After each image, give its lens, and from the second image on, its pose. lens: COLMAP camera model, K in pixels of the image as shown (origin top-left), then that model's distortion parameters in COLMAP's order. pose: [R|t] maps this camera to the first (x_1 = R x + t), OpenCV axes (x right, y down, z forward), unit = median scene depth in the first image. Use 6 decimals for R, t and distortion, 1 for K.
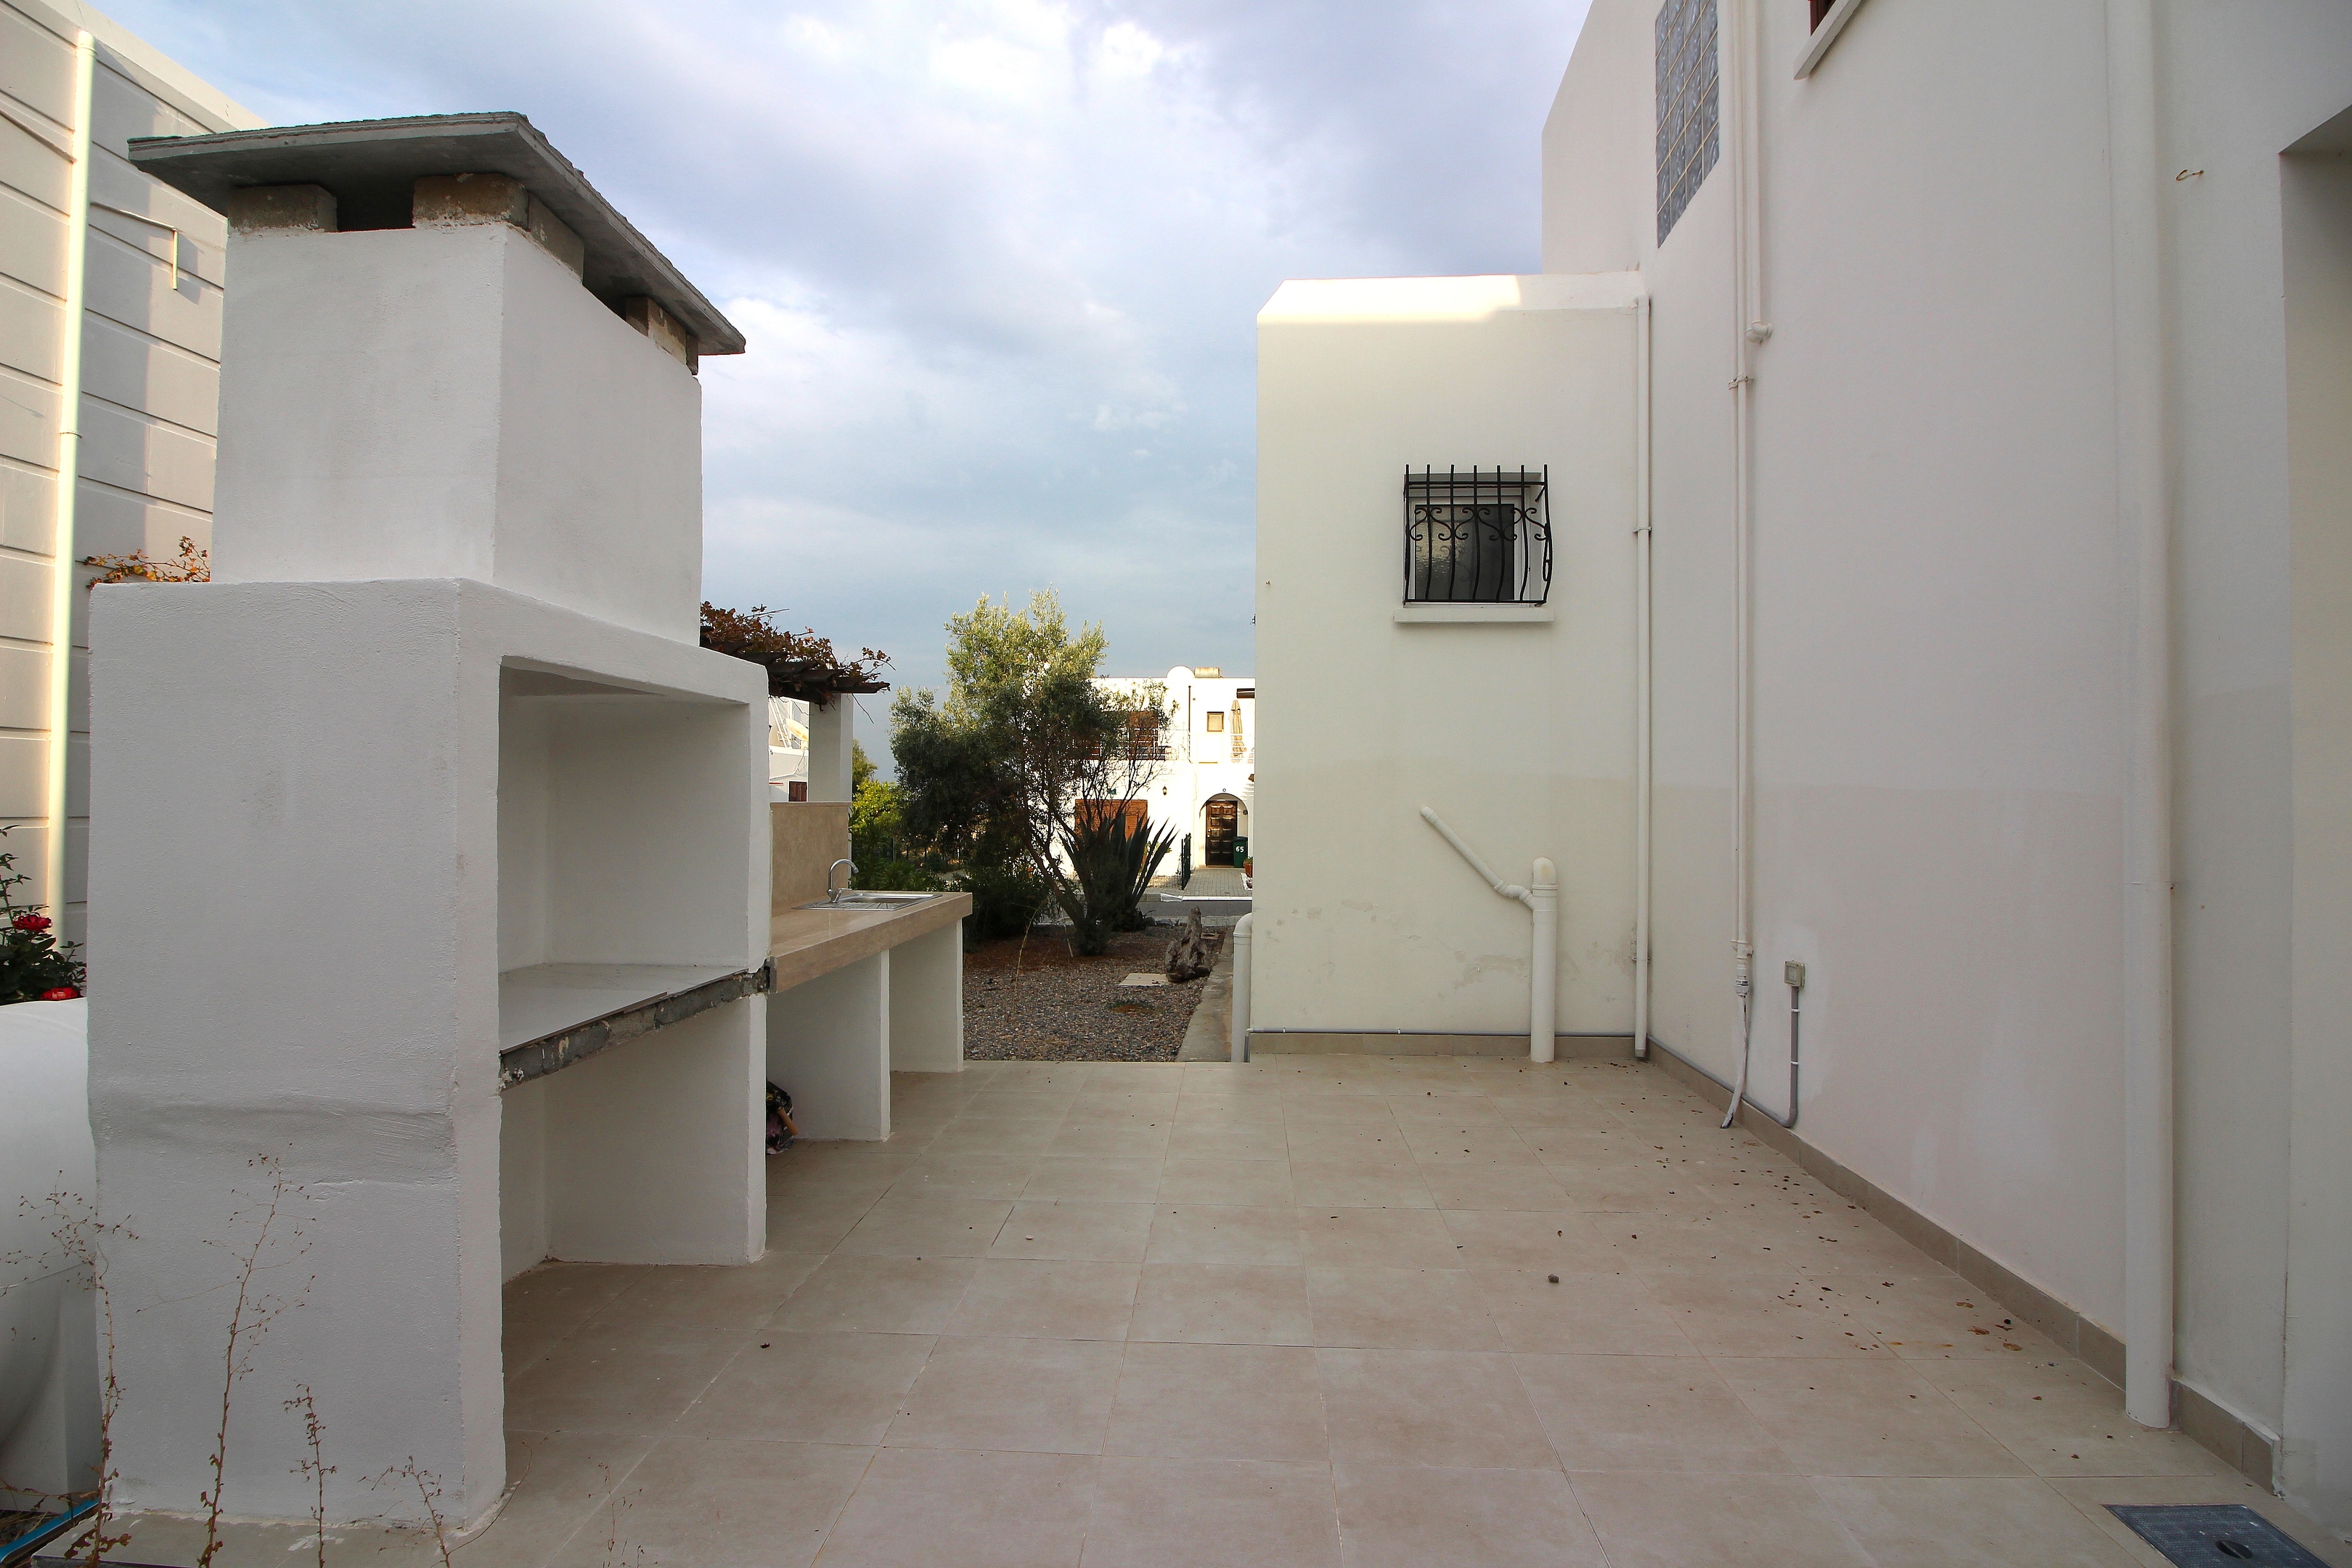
lens RADIAL K [[1053.0, 0, 1175.5], [0, 1053.0, 794.1], [0, 0, 1]] dist [-0.000928, -0.010917]
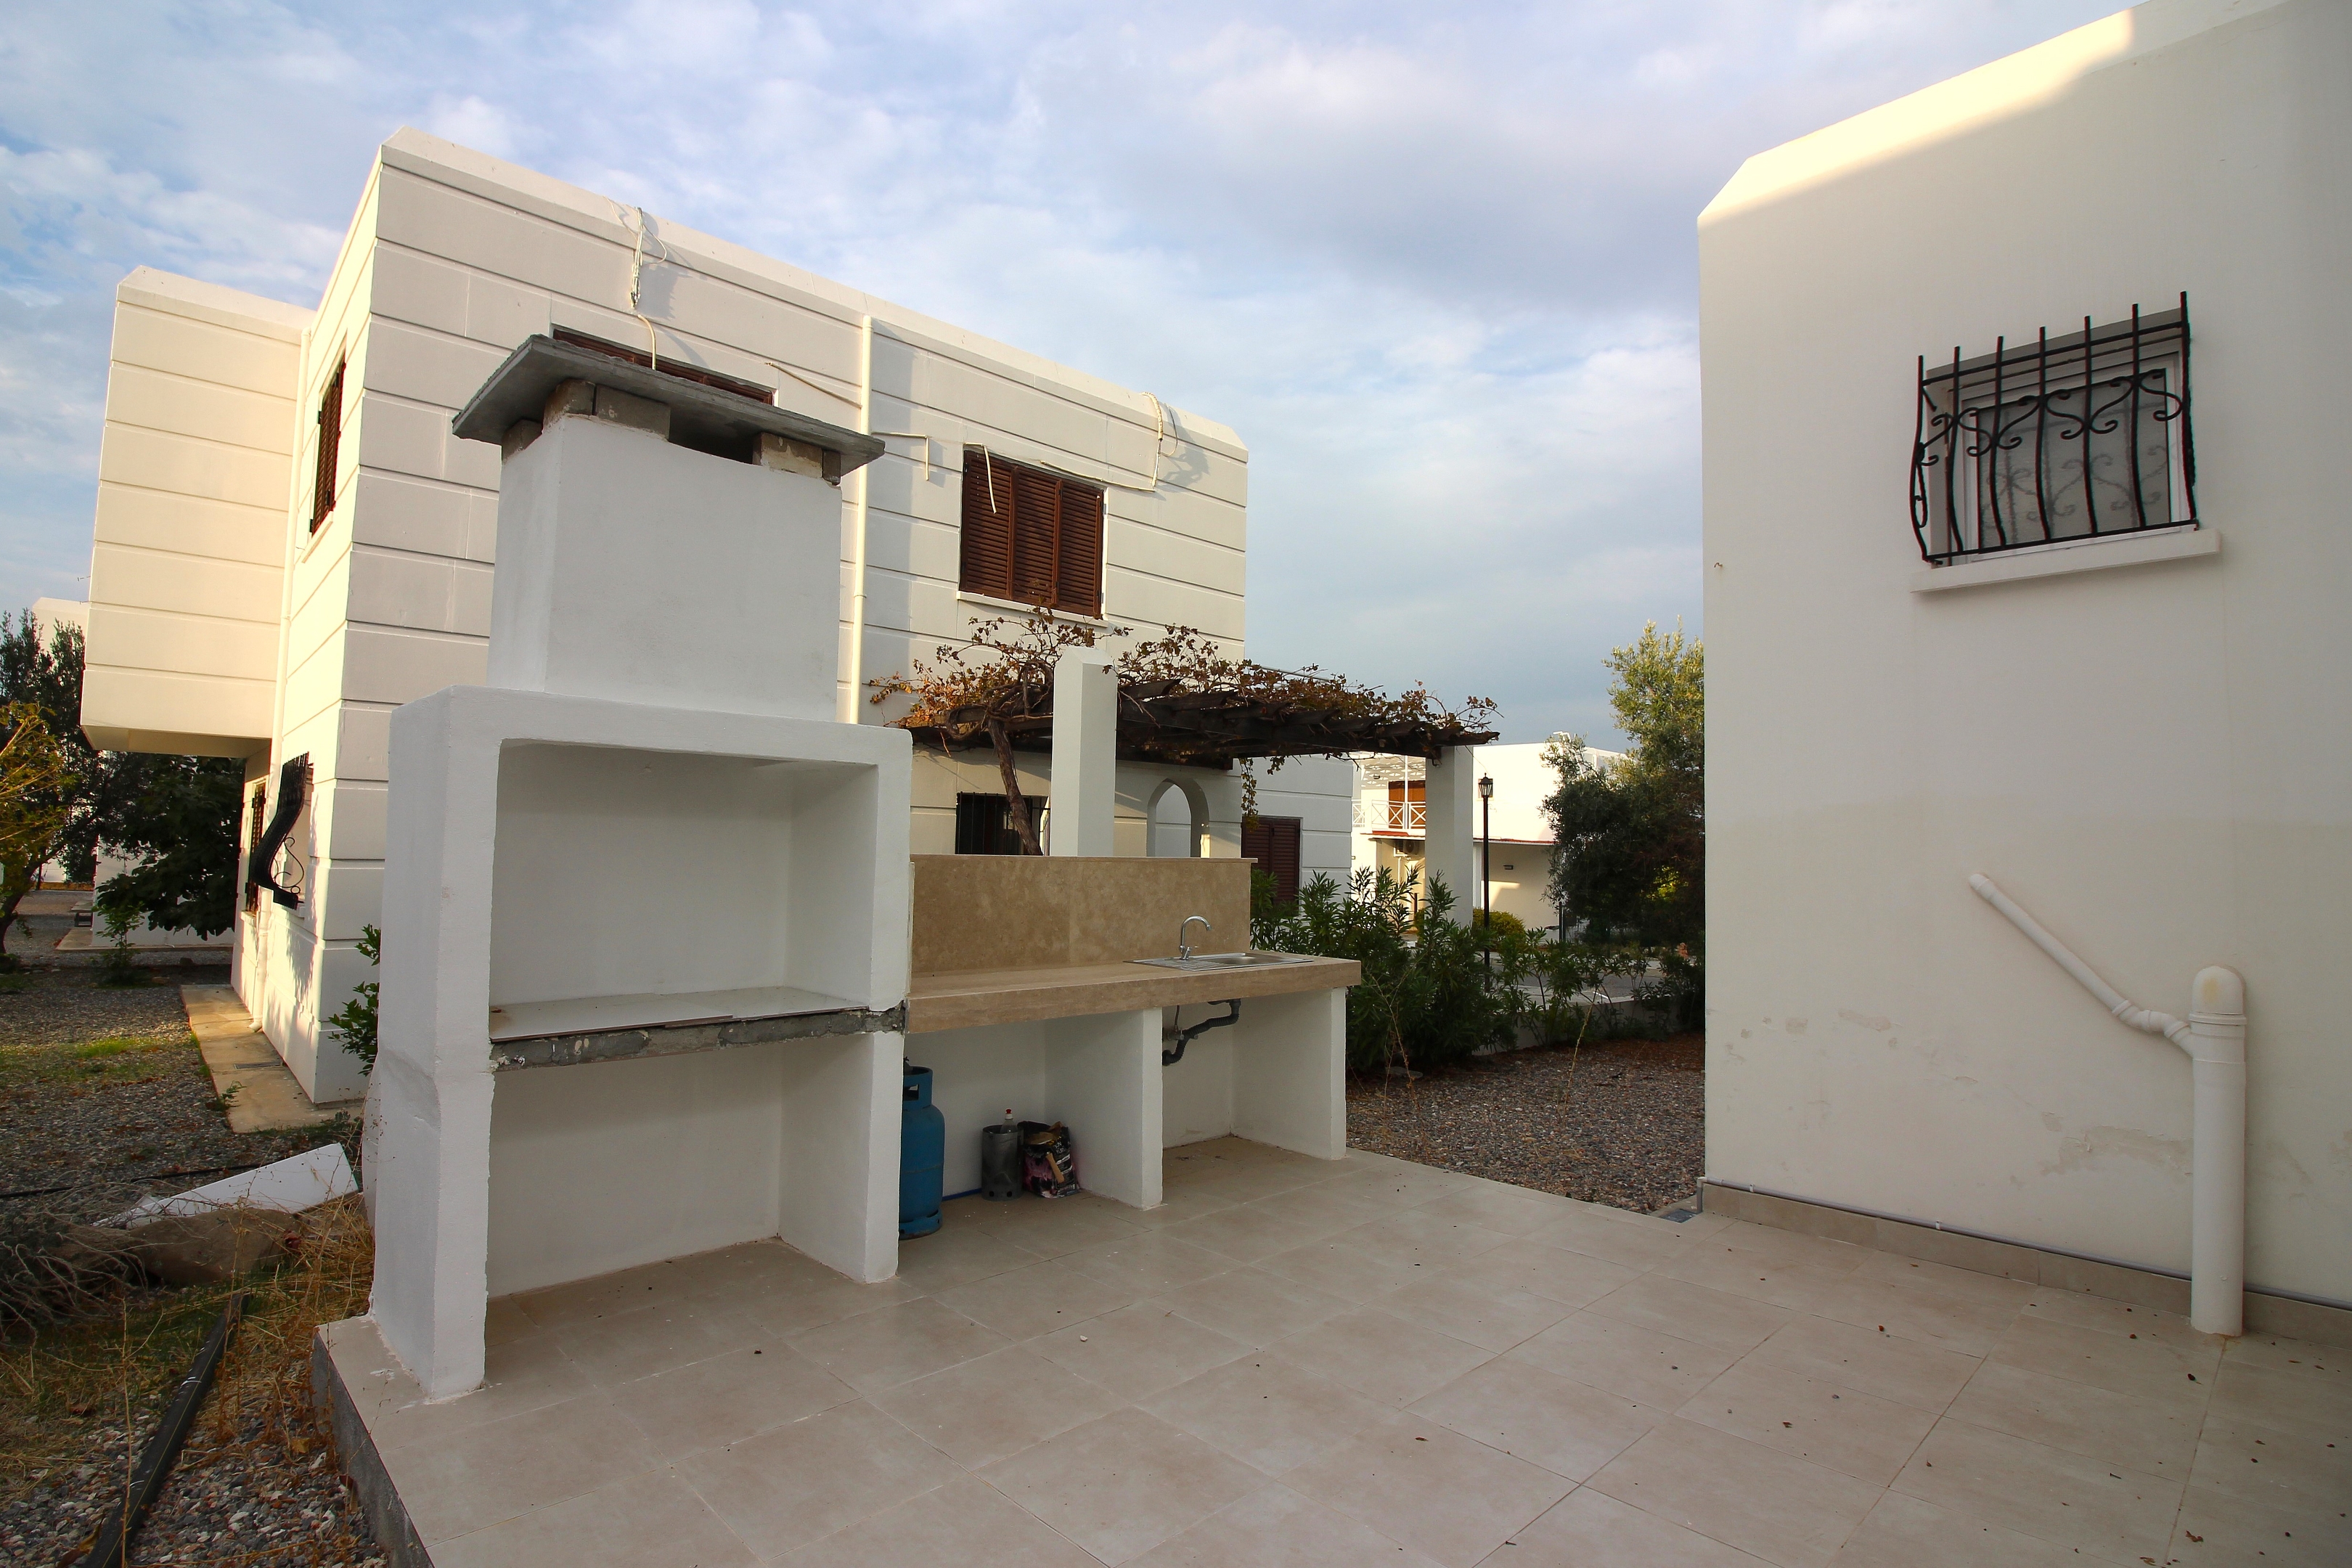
lens RADIAL K [[1117.0, 0, 1186.7], [0, 1117.0, 786.3], [0, 0, 1]] dist [-0.001831, -0.011292]
pose [[0.748942, -0.033383, -0.661794, 0.332264], [-0.006805, 0.998290, -0.058058, 0.001601], [0.662600, 0.047986, 0.747434, 0.183978]]
